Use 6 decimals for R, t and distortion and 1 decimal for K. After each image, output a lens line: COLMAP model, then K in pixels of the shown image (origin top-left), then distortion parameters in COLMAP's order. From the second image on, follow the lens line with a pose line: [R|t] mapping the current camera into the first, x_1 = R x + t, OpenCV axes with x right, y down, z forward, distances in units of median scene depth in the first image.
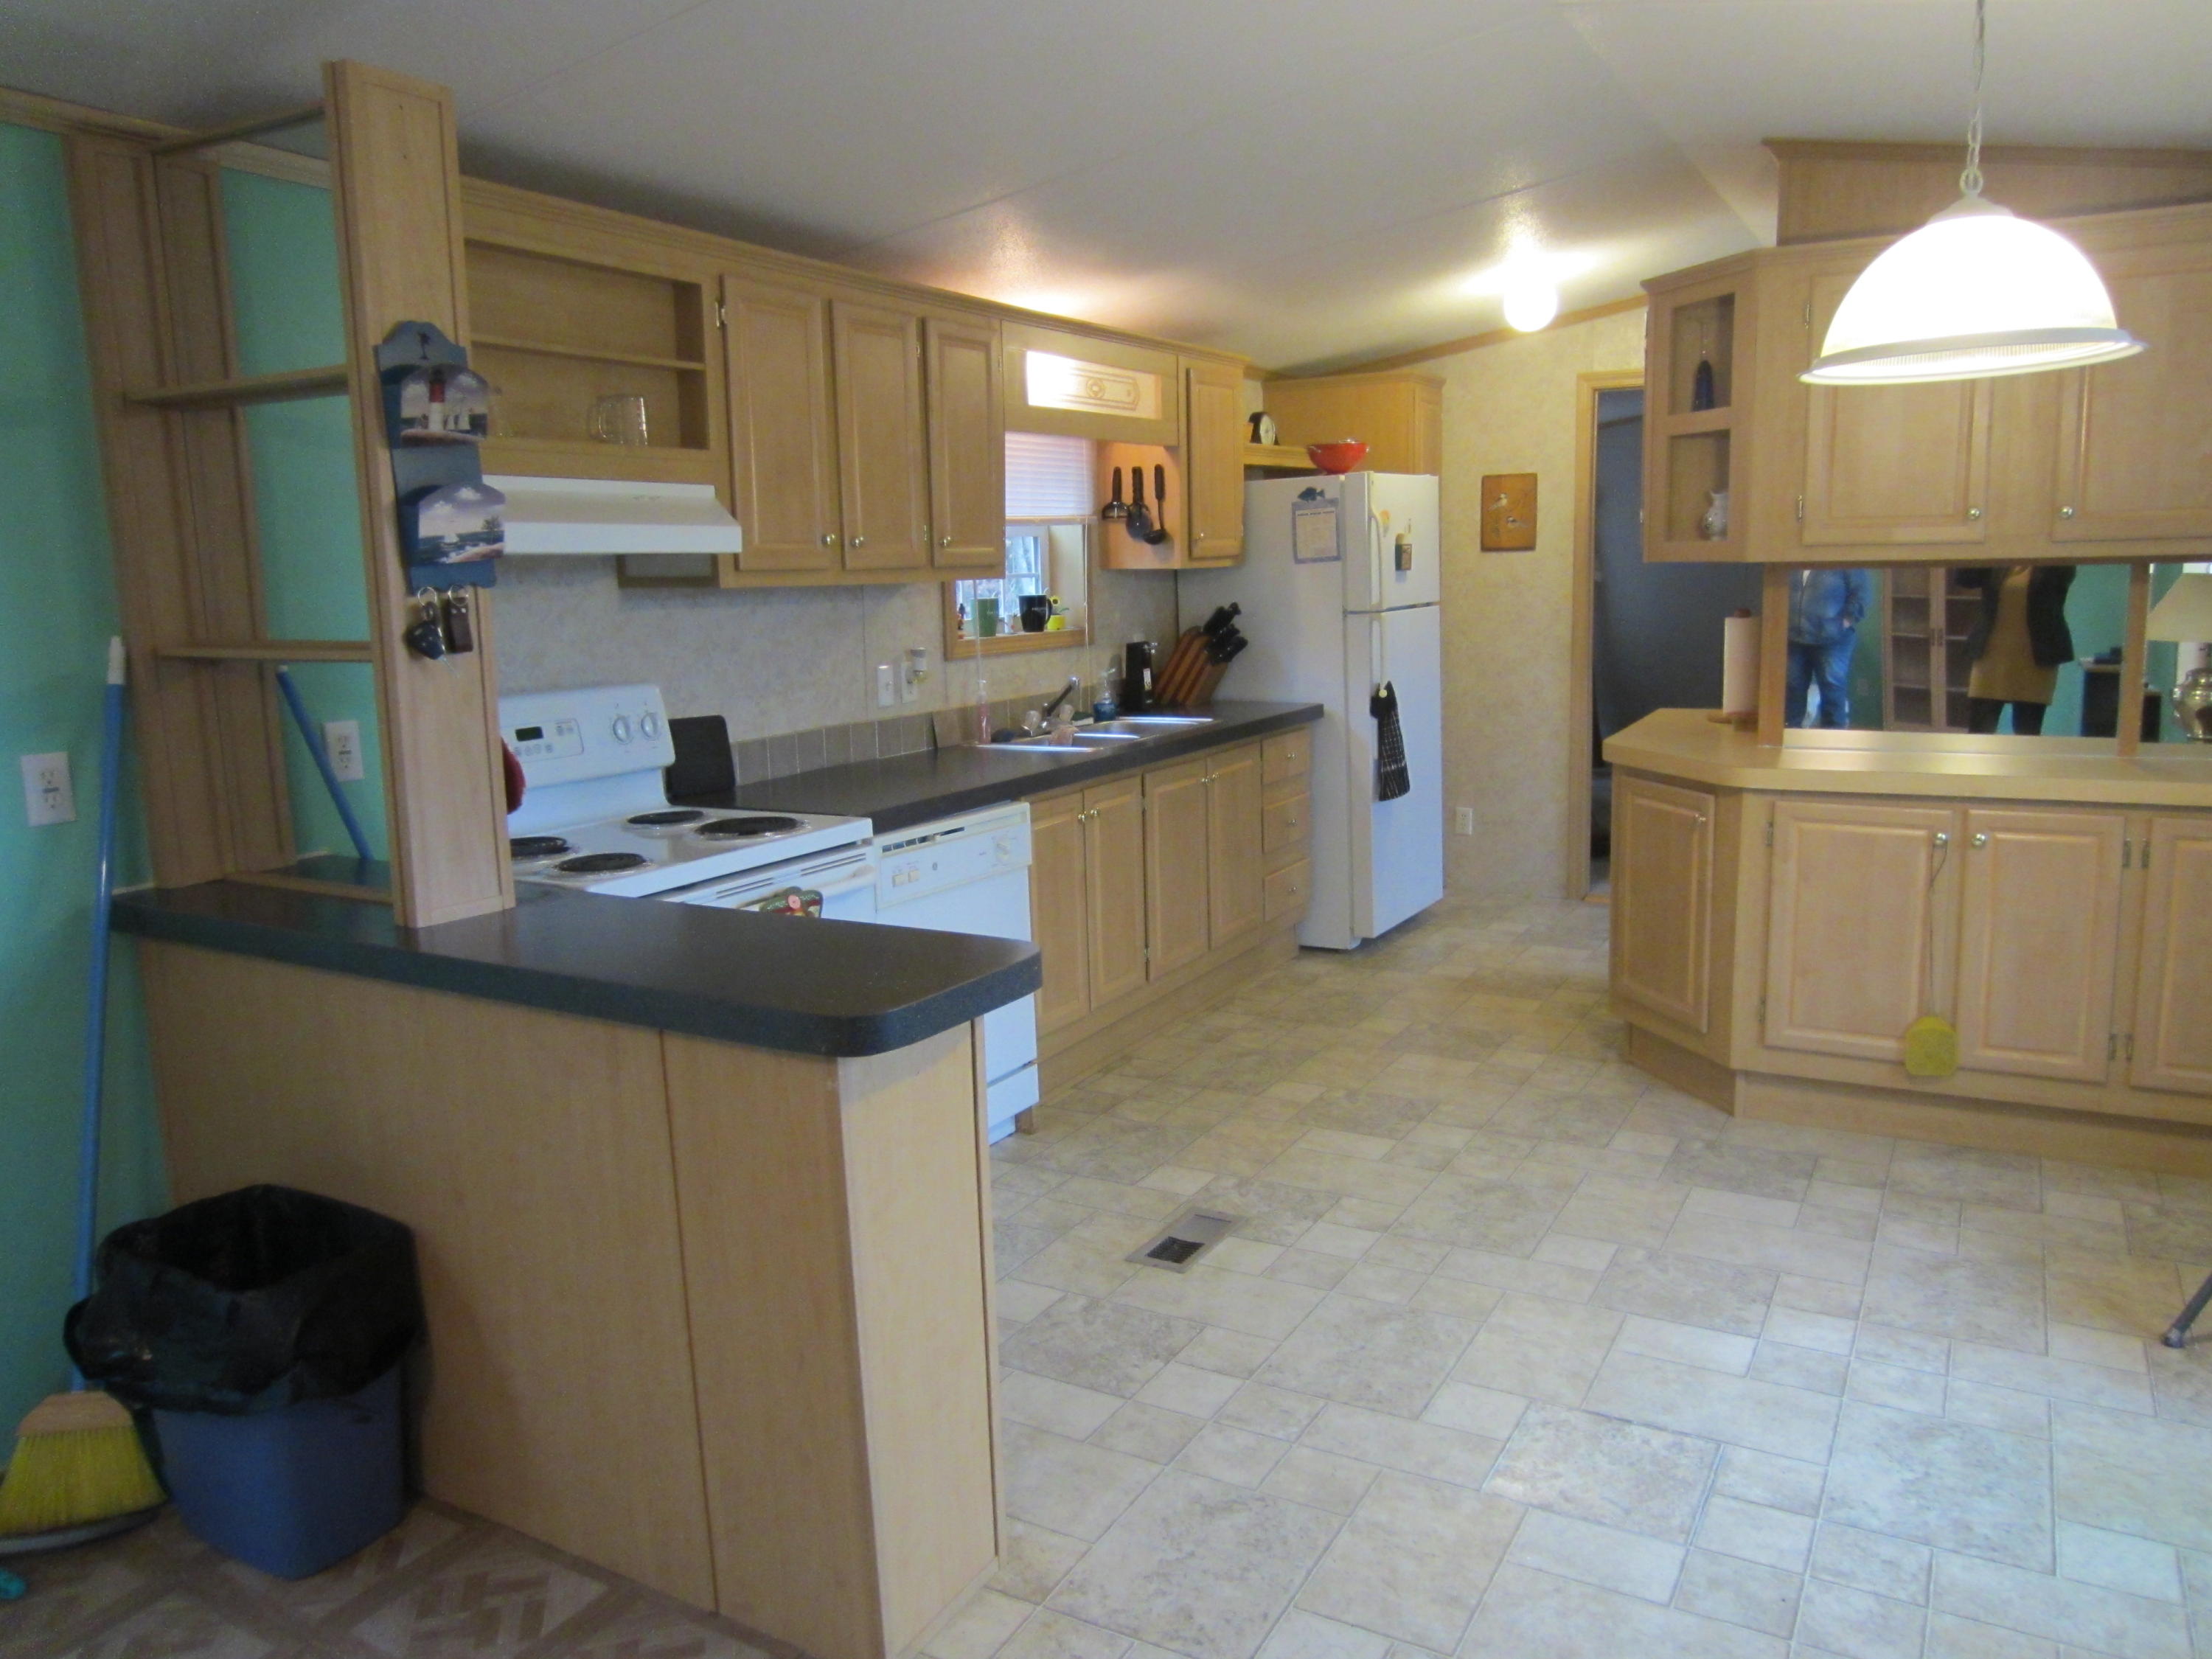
lens RADIAL K [[1610.2, 0, 1106.0], [0, 1610.2, 829.5], [0, 0, 1]] dist [-0.002174, 0.006701]
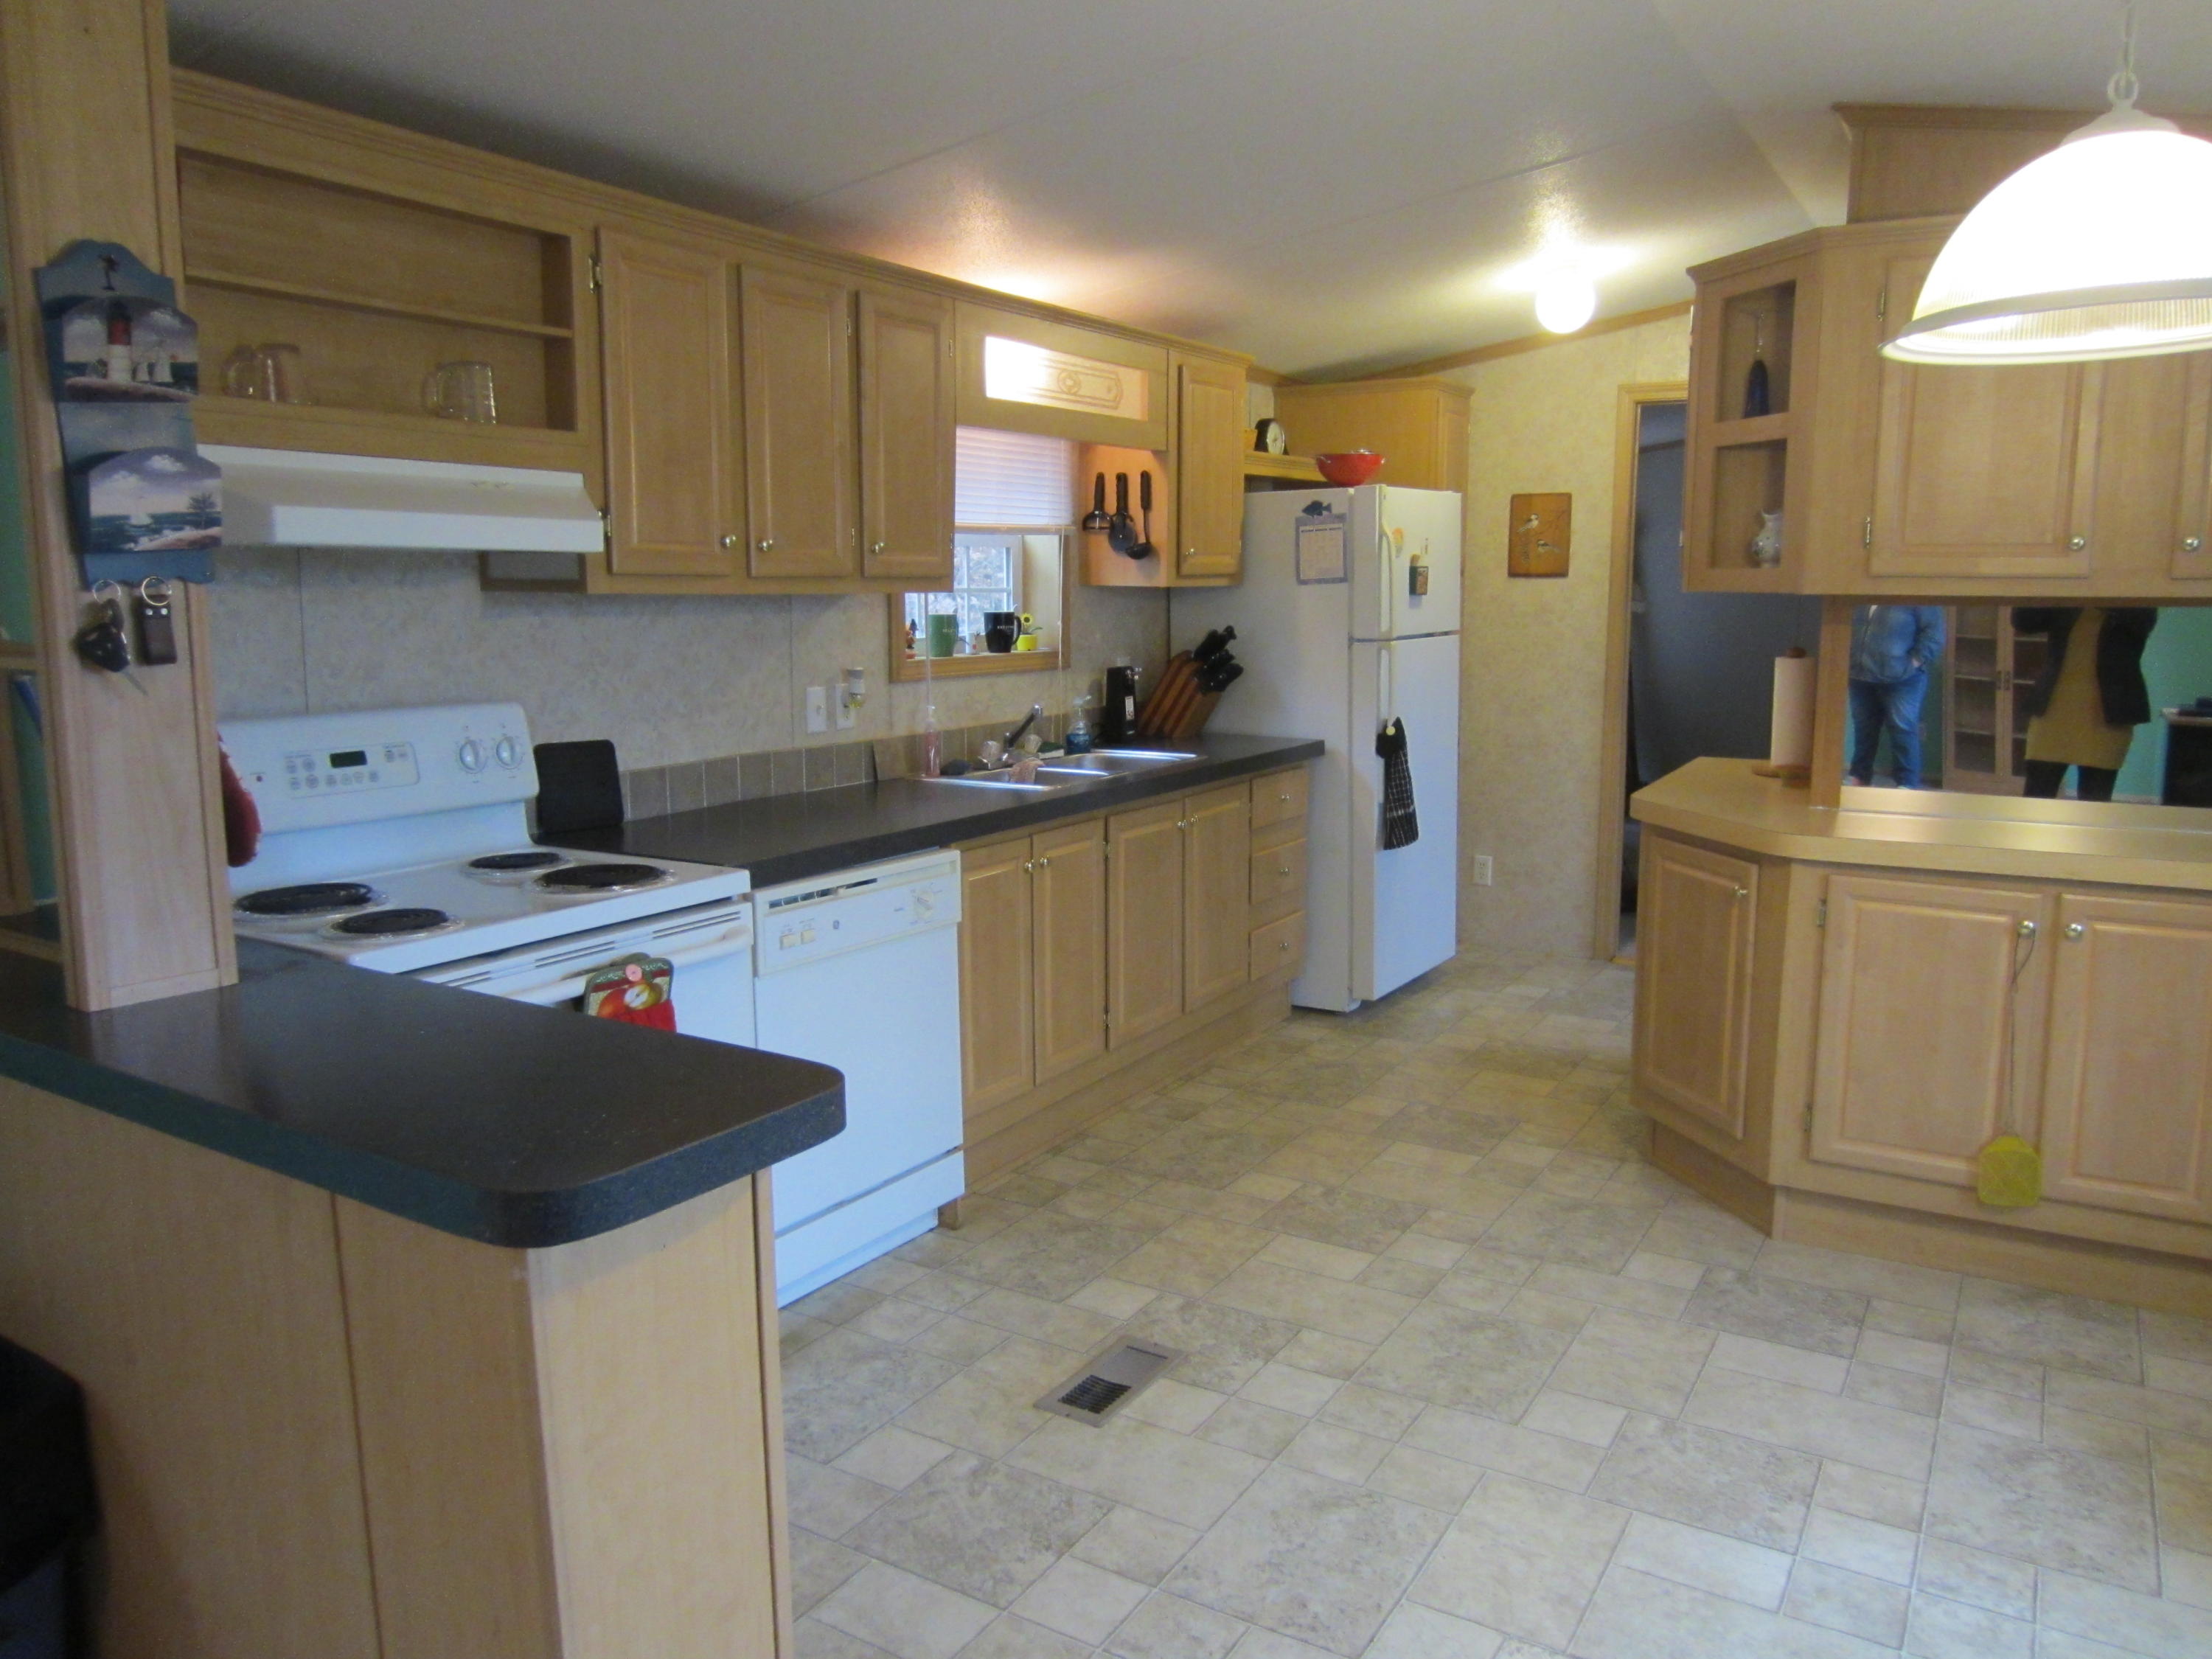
lens RADIAL K [[1610.2, 0, 1106.0], [0, 1610.2, 829.5], [0, 0, 1]] dist [-0.002174, 0.006701]
pose [[0.999271, 0.028920, -0.024940, 0.053896], [-0.029206, 0.999511, -0.011178, -0.021067], [0.024604, 0.011898, 0.999626, 0.139267]]
